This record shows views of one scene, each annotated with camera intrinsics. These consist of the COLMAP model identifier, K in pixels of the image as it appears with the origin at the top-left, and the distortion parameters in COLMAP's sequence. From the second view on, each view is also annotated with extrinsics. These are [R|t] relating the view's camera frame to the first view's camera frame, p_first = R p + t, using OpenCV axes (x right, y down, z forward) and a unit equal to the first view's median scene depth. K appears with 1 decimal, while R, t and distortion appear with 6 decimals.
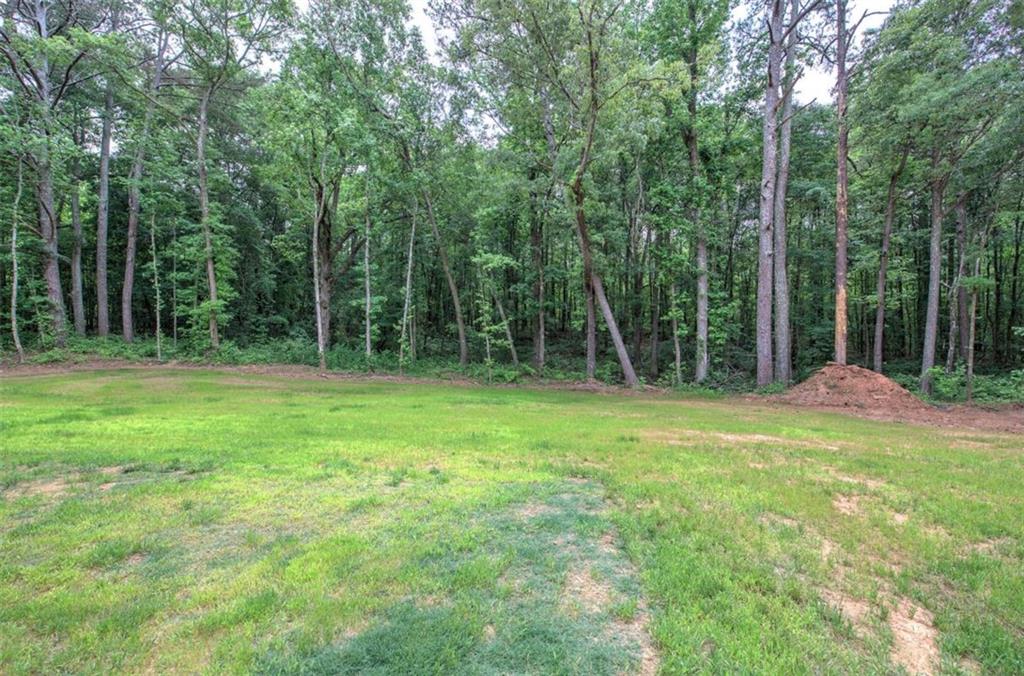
lens RADIAL K [[433.6, 0, 513.3], [0, 433.6, 337.5], [0, 0, 1]] dist [-0.005073, -0.000188]
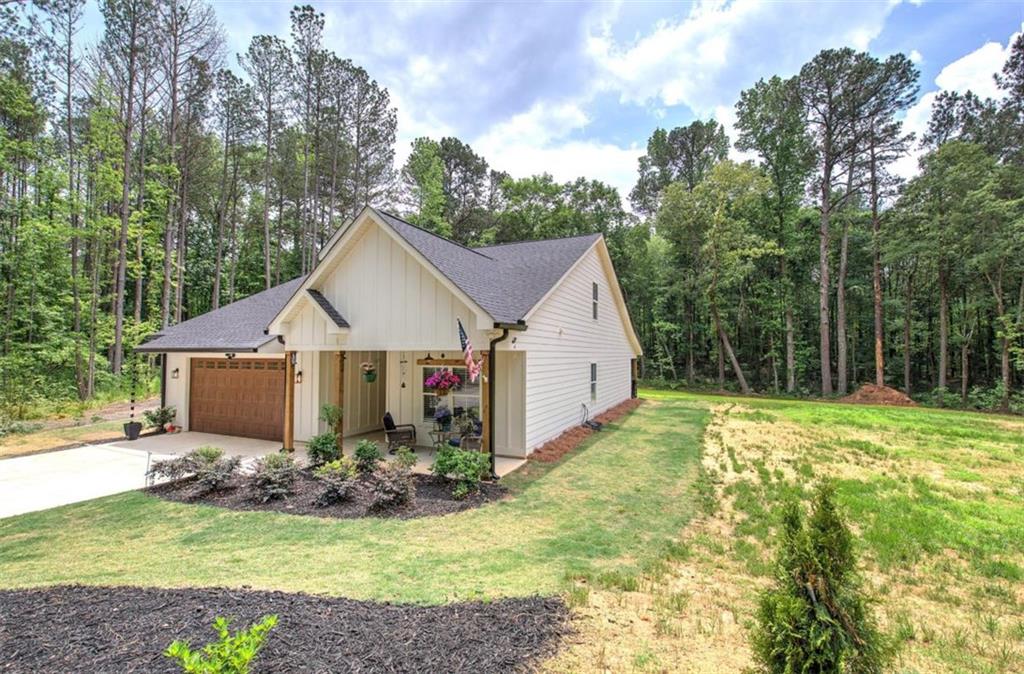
lens RADIAL K [[431.8, 0, 516.9], [0, 431.8, 336.6], [0, 0, 1]] dist [-0.000992, -0.000562]
pose [[0.952674, -0.003613, -0.303974, -0.087838], [-0.010098, 0.999002, -0.043520, -0.036479], [0.303827, 0.044529, 0.951686, -1.001268]]
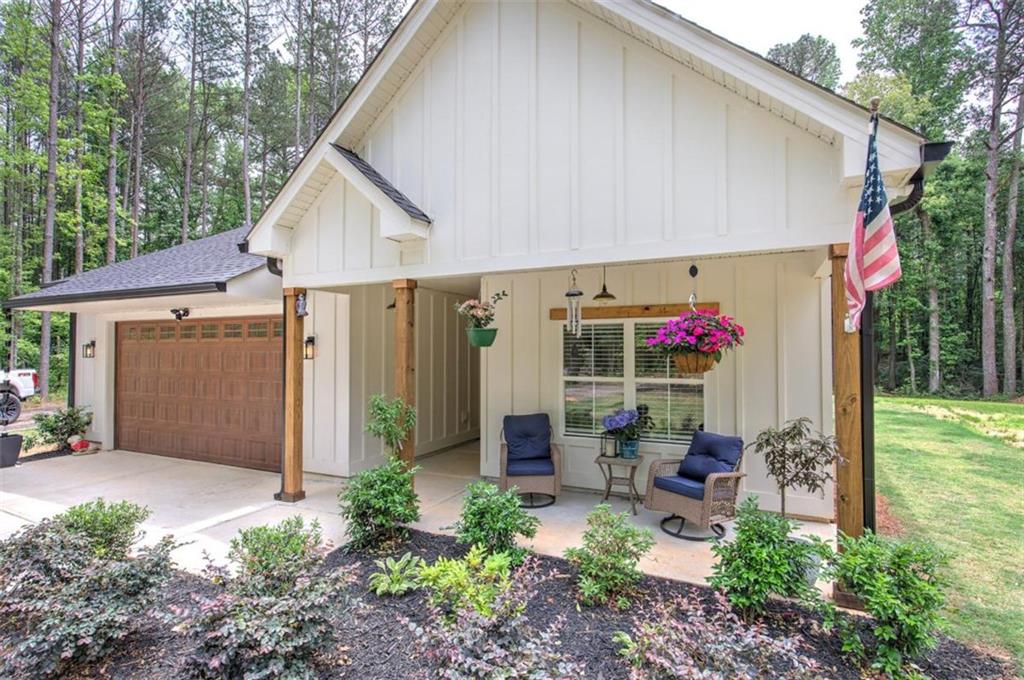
lens RADIAL K [[495.7, 0, 522.5], [0, 495.7, 340.1], [0, 0, 1]] dist [0.002831, 0.000765]
pose [[0.945883, 0.000320, -0.324507, -0.260434], [-0.009007, 0.999640, -0.025271, -0.008175], [0.324382, 0.026826, 0.945546, -0.841459]]
